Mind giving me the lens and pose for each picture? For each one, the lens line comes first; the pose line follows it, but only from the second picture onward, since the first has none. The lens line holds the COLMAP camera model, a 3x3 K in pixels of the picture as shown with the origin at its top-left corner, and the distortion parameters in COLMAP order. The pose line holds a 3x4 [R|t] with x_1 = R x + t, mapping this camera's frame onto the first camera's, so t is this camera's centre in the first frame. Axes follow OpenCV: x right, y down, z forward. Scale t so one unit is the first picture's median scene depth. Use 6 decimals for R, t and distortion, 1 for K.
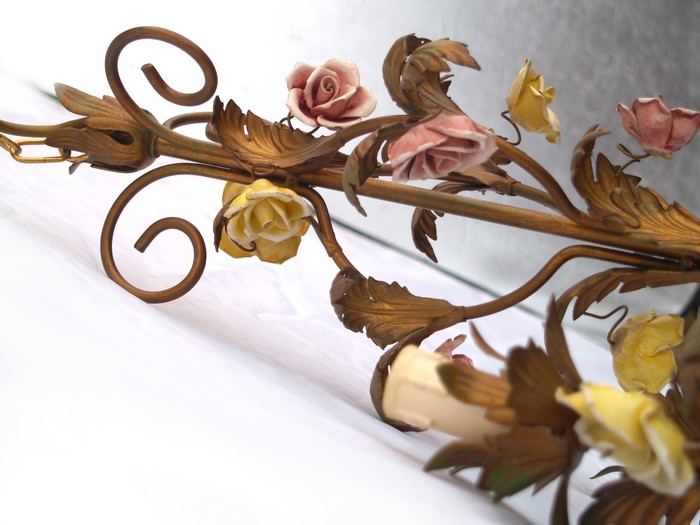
lens RADIAL K [[823.3, 0, 350.0], [0, 823.3, 262.5], [0, 0, 1]] dist [-0.002572, -0.000765]
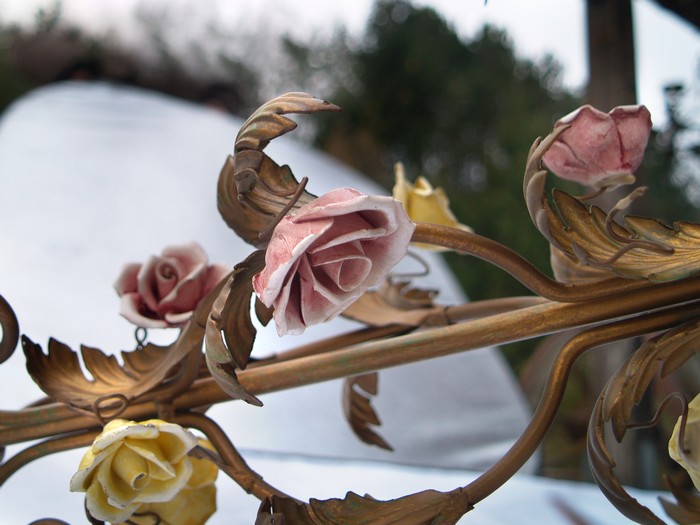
lens RADIAL K [[787.0, 0, 292.4], [0, 787.0, 262.6], [0, 0, 1]] dist [-0.086109, 0.004669]
pose [[0.931171, -0.354346, 0.085790, 0.022118], [0.363932, 0.889347, -0.276794, 0.015366], [0.021784, 0.288964, 0.957092, 0.322419]]
